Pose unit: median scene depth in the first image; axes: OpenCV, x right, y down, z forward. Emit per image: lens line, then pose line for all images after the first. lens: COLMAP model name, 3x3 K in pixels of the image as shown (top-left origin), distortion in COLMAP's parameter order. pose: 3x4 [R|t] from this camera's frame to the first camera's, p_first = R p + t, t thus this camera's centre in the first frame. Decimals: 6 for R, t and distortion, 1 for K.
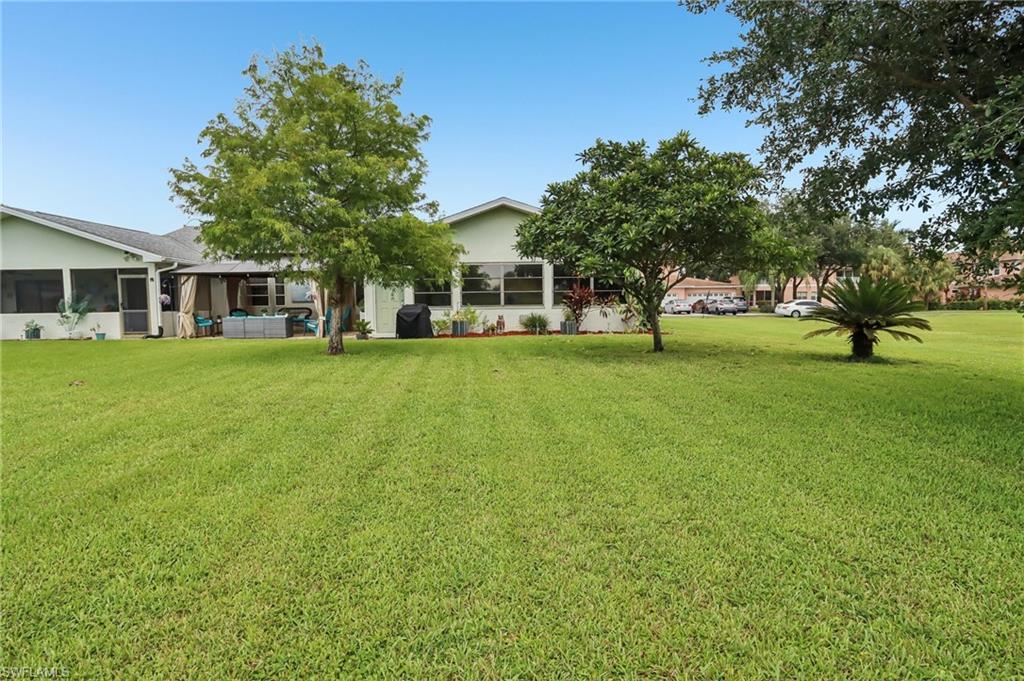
lens RADIAL K [[644.0, 0, 512.0], [0, 644.0, 340.5], [0, 0, 1]] dist [0.042352, 0.000446]
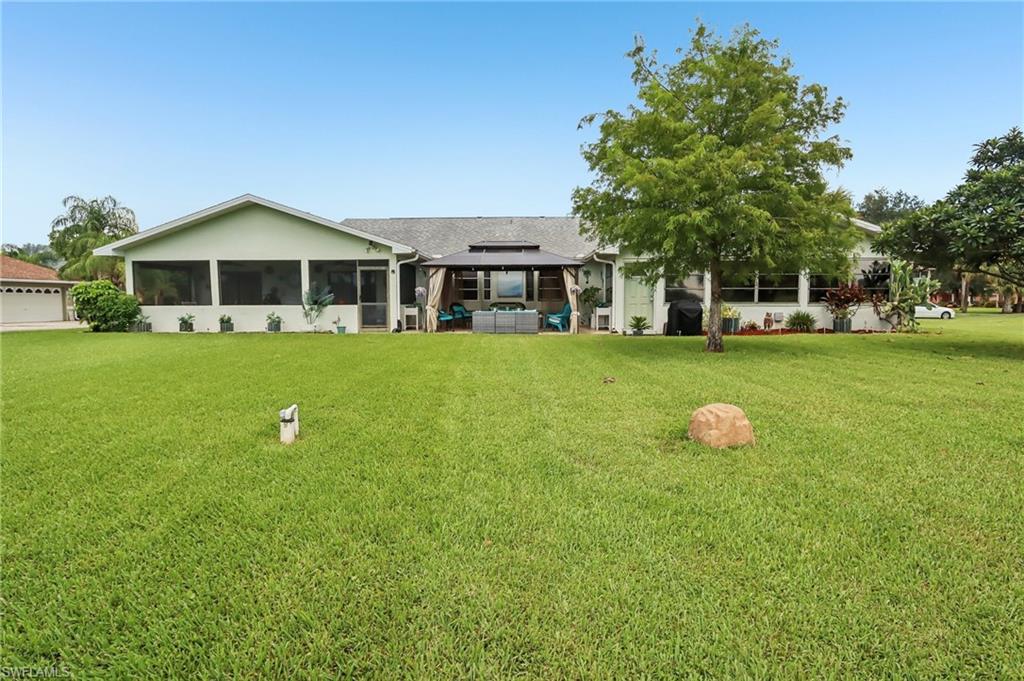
lens RADIAL K [[644.0, 0, 512.0], [0, 644.0, 340.5], [0, 0, 1]] dist [0.042352, 0.000446]
pose [[0.999639, 0.011451, 0.024322, -0.396320], [-0.011494, 0.999933, 0.001625, 0.005153], [-0.024302, -0.001904, 0.999703, 0.038360]]
